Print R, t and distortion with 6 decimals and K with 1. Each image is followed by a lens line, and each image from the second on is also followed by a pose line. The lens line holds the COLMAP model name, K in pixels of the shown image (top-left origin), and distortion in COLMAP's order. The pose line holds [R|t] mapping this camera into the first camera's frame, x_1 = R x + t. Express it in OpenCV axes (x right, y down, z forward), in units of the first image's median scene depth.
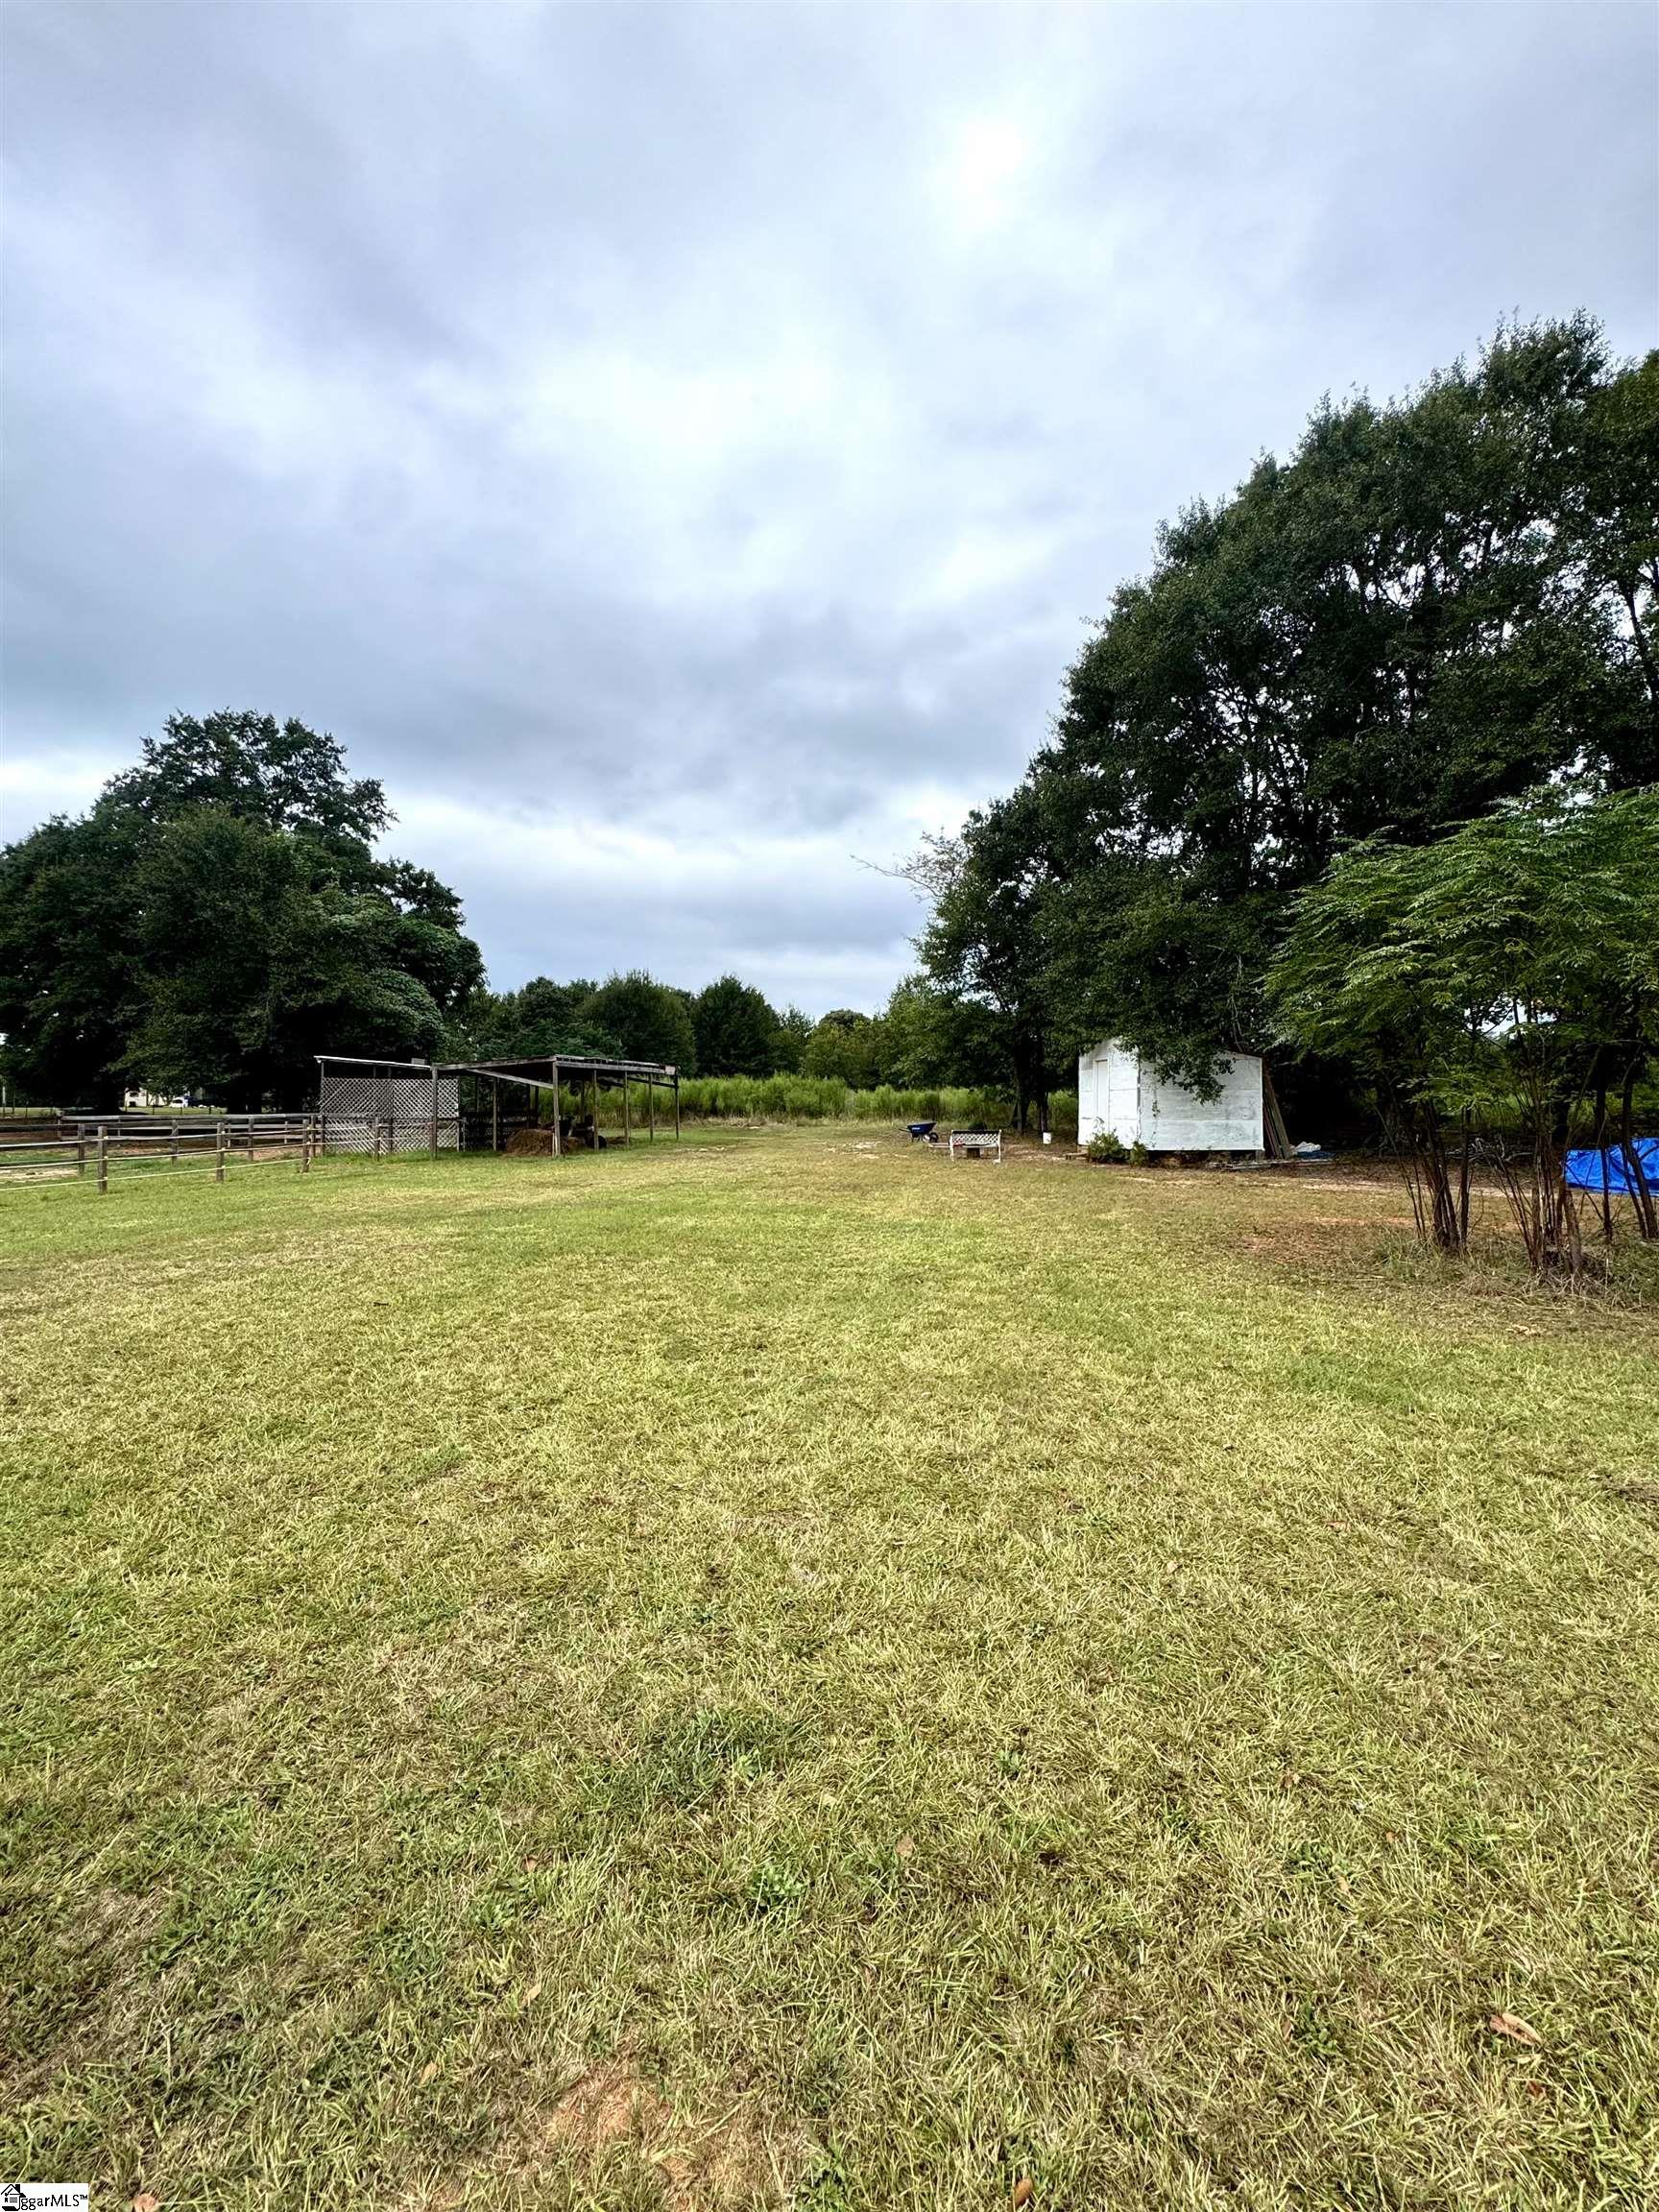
lens RADIAL K [[880.1, 0, 829.6], [0, 880.1, 1102.7], [0, 0, 1]] dist [-0.003762, 0.000691]
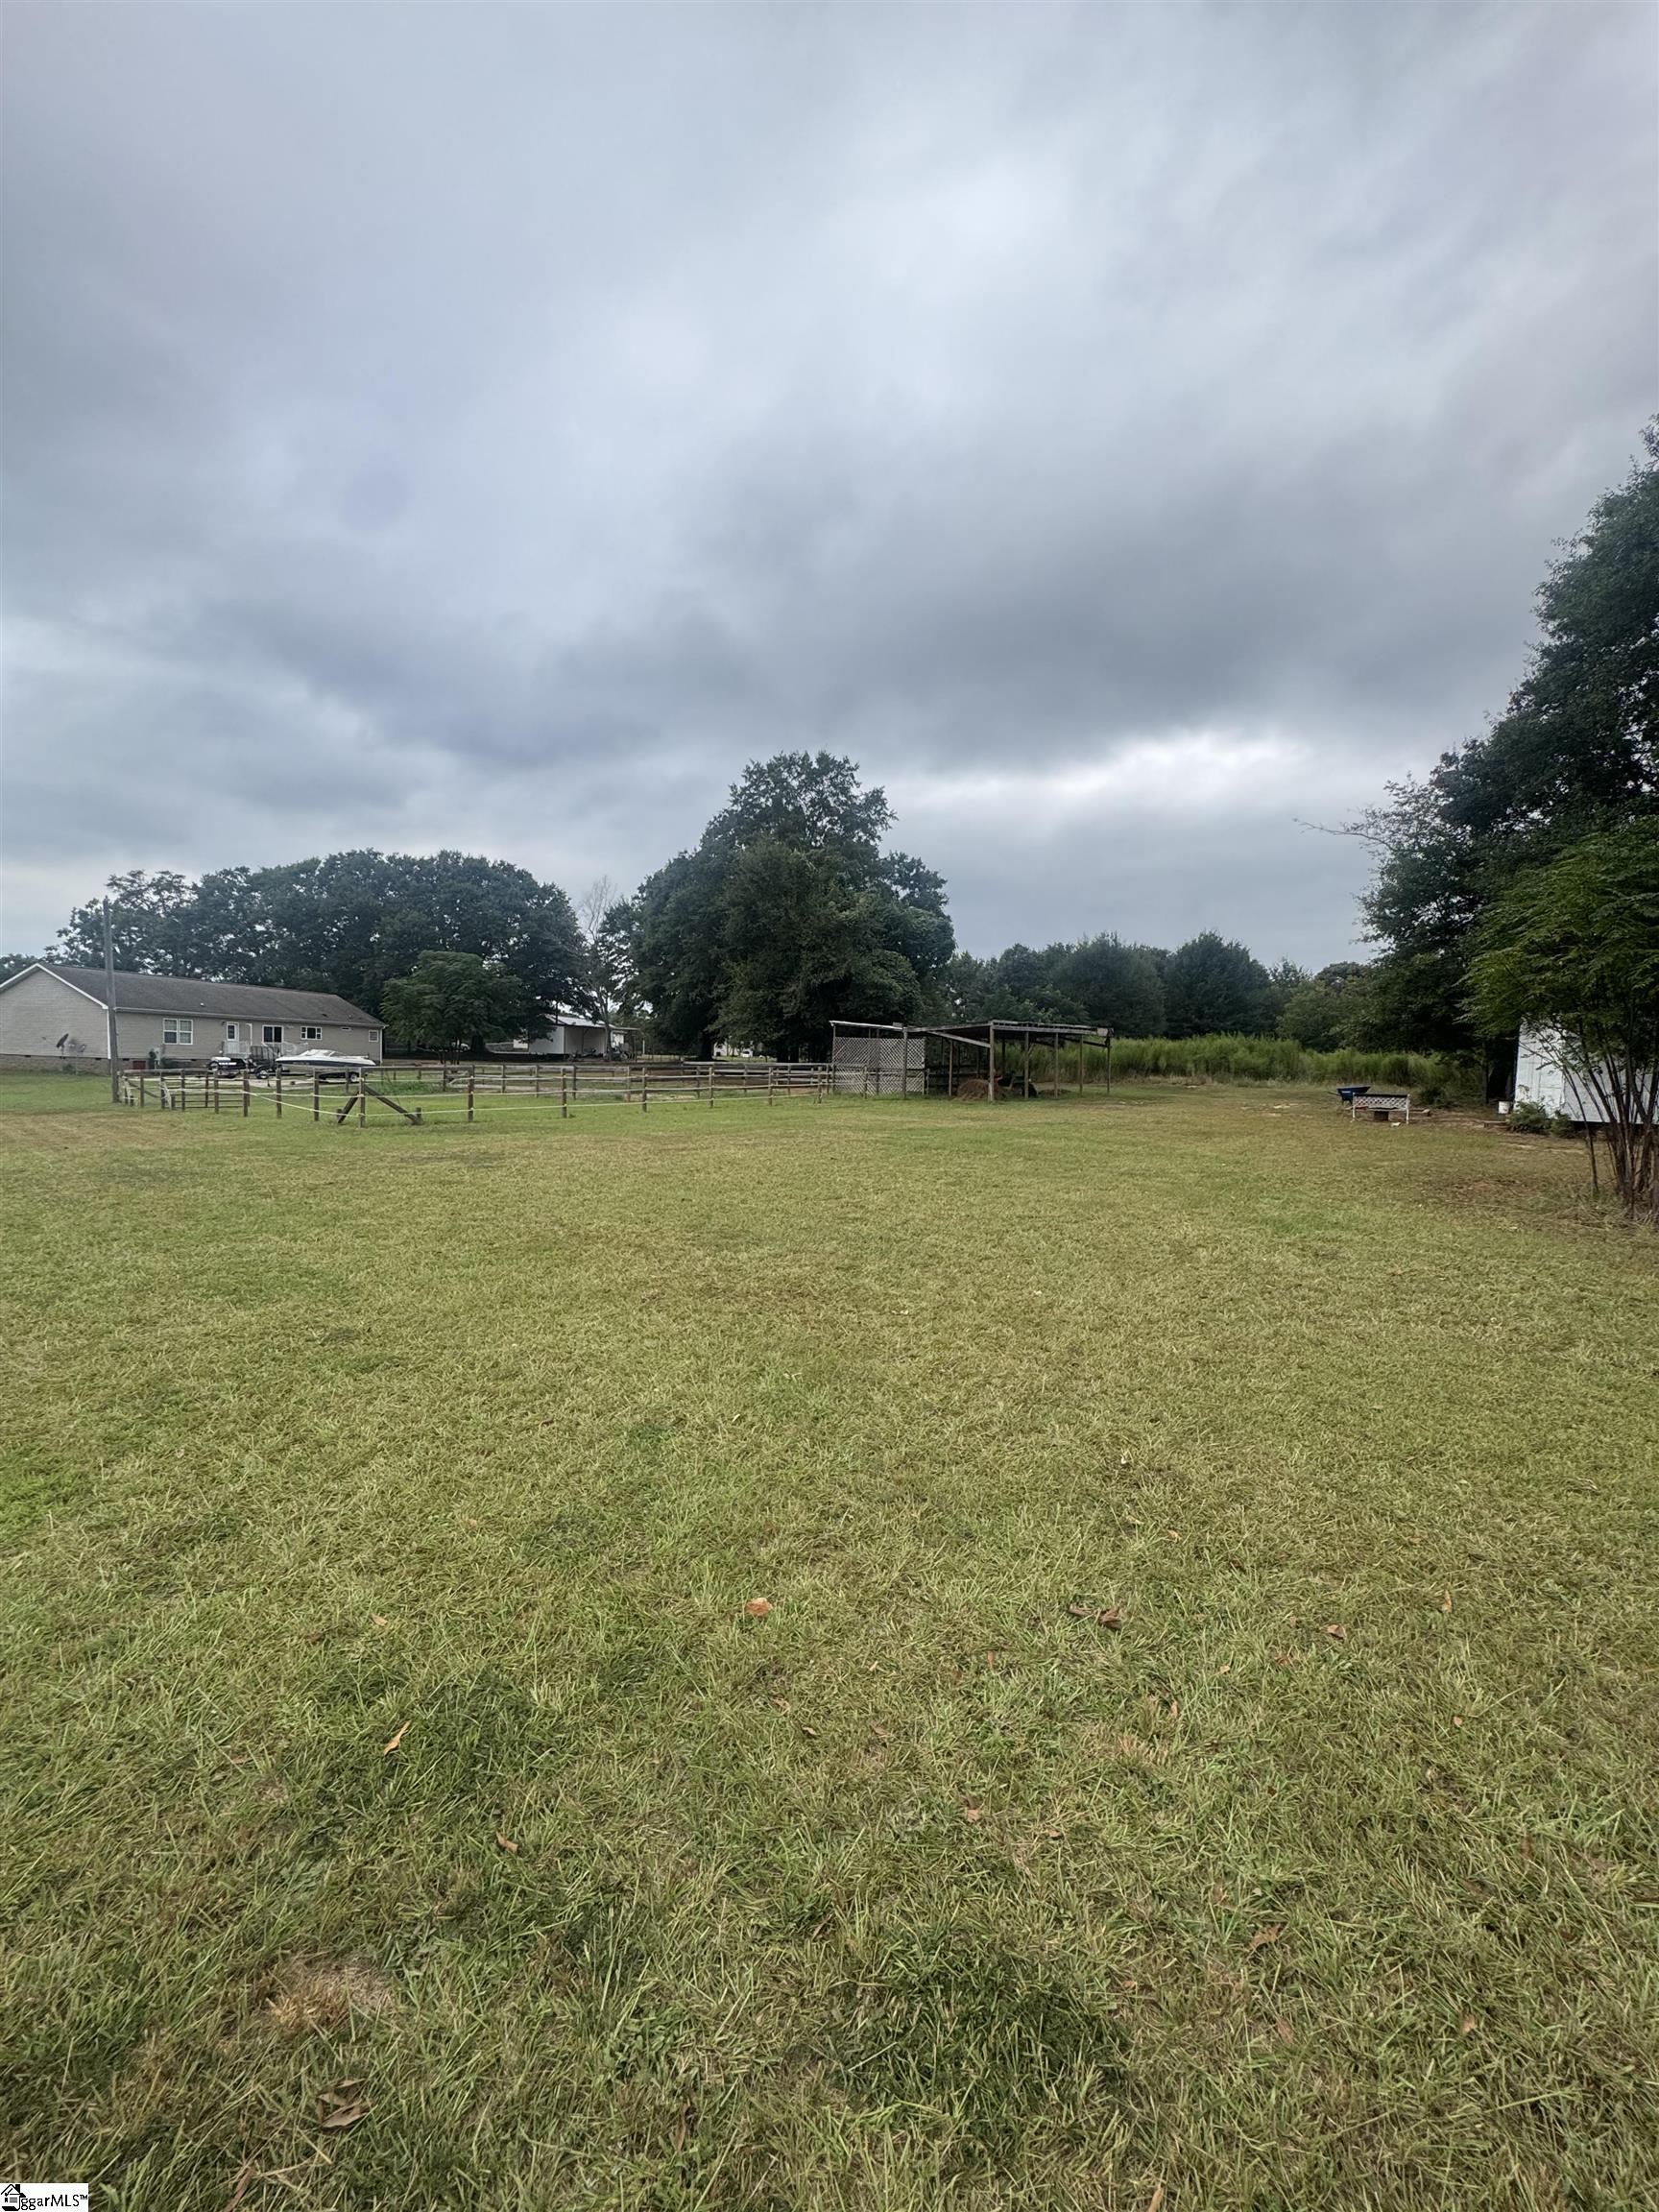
lens RADIAL K [[880.1, 0, 829.8], [0, 880.1, 1104.5], [0, 0, 1]] dist [-0.003762, 0.000691]
pose [[0.856071, 0.046312, -0.514780, 0.100594], [-0.020381, 0.998228, 0.055911, -0.000149], [0.516457, -0.037372, 0.855497, -0.140990]]
